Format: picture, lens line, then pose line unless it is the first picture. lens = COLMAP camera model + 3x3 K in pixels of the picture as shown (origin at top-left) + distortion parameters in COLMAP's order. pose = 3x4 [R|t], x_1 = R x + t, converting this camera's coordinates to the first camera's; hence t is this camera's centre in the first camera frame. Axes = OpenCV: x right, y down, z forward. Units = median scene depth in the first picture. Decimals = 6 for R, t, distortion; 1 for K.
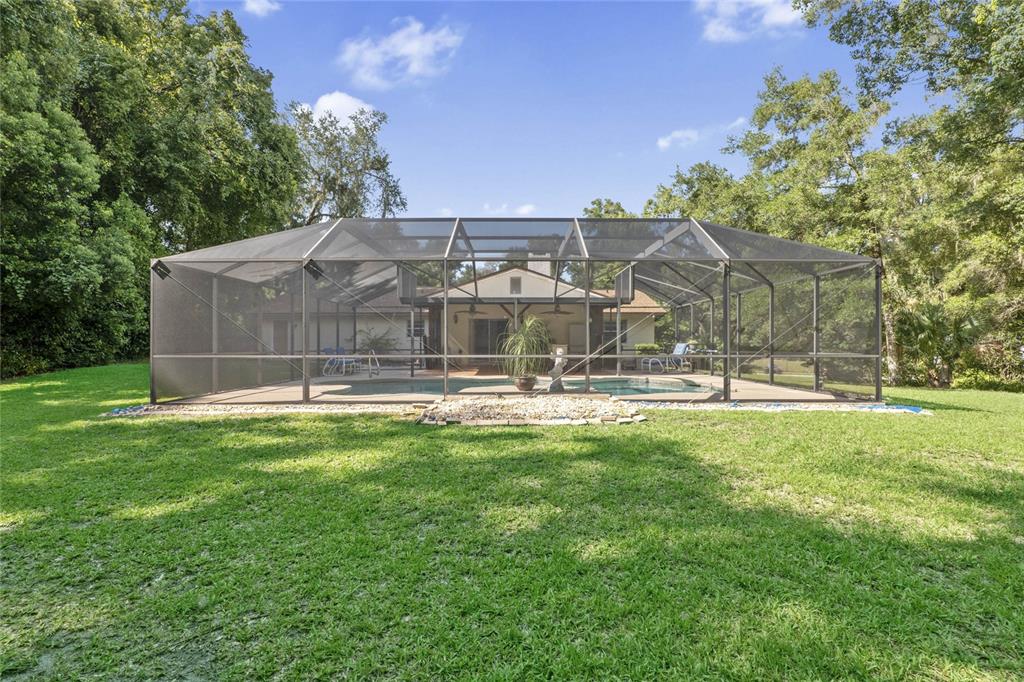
lens RADIAL K [[473.2, 0, 511.6], [0, 473.2, 336.8], [0, 0, 1]] dist [-0.016785, 0.002215]
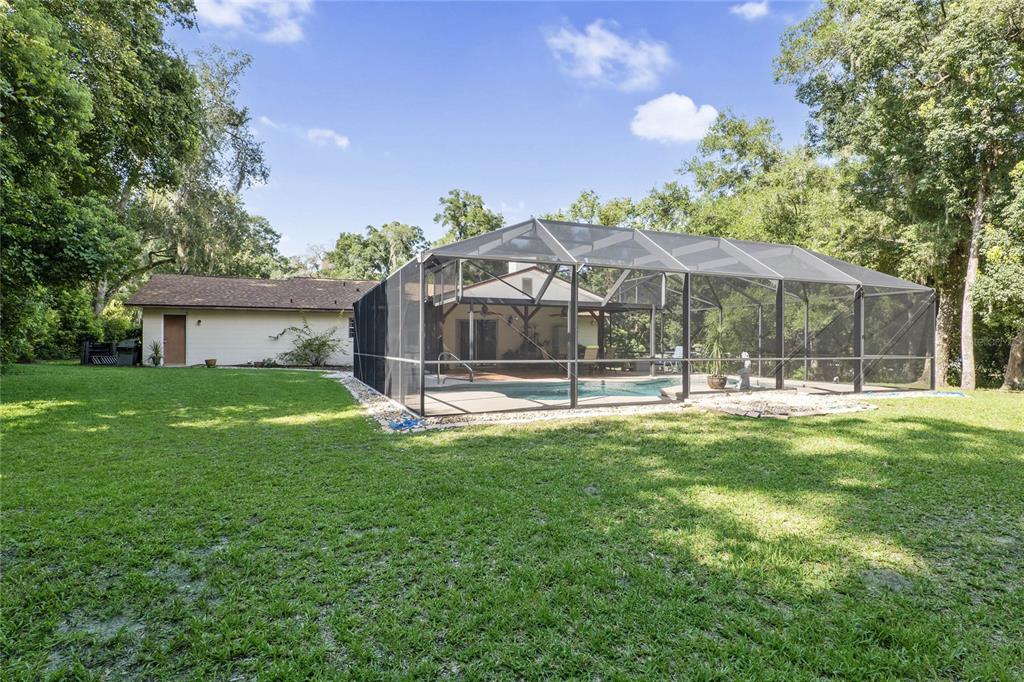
lens RADIAL K [[527.4, 0, 515.8], [0, 527.4, 337.5], [0, 0, 1]] dist [-0.004699, 0.000651]
pose [[0.923152, 0.010069, 0.384302, -0.446894], [-0.009400, 0.999949, -0.003619, -0.000485], [-0.384319, -0.000272, 0.923200, 0.013810]]
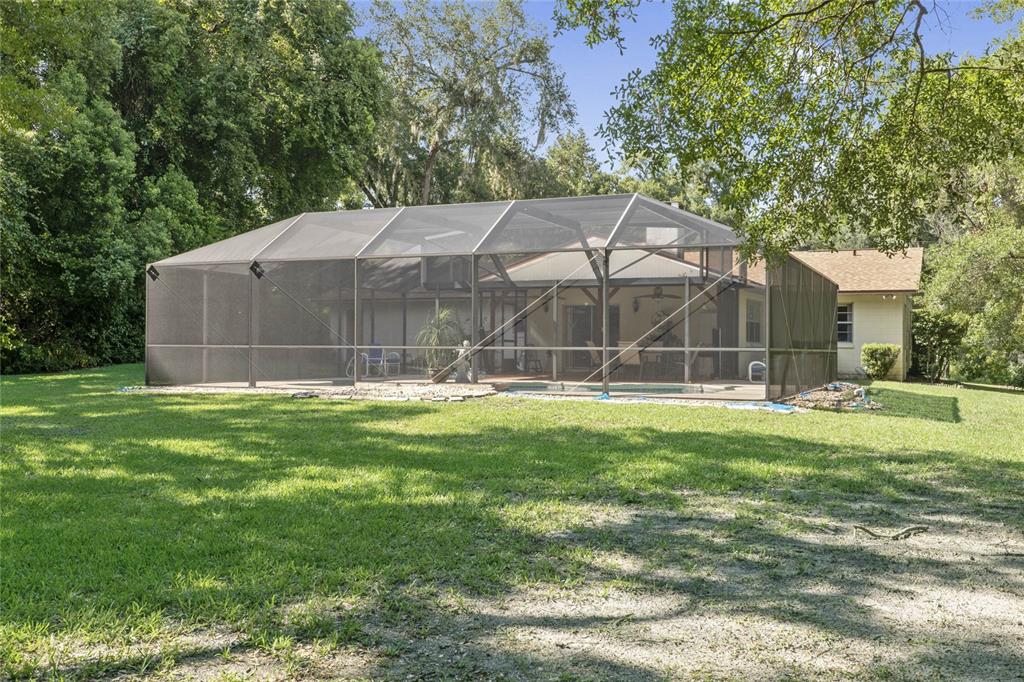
lens RADIAL K [[972.1, 0, 512.3], [0, 972.1, 345.4], [0, 0, 1]] dist [-0.020101, 0.000000]
pose [[0.912125, 0.007799, -0.409839, 0.524329], [-0.003186, 0.999924, 0.011938, 0.003028], [0.409901, -0.009583, 0.912080, -0.411600]]
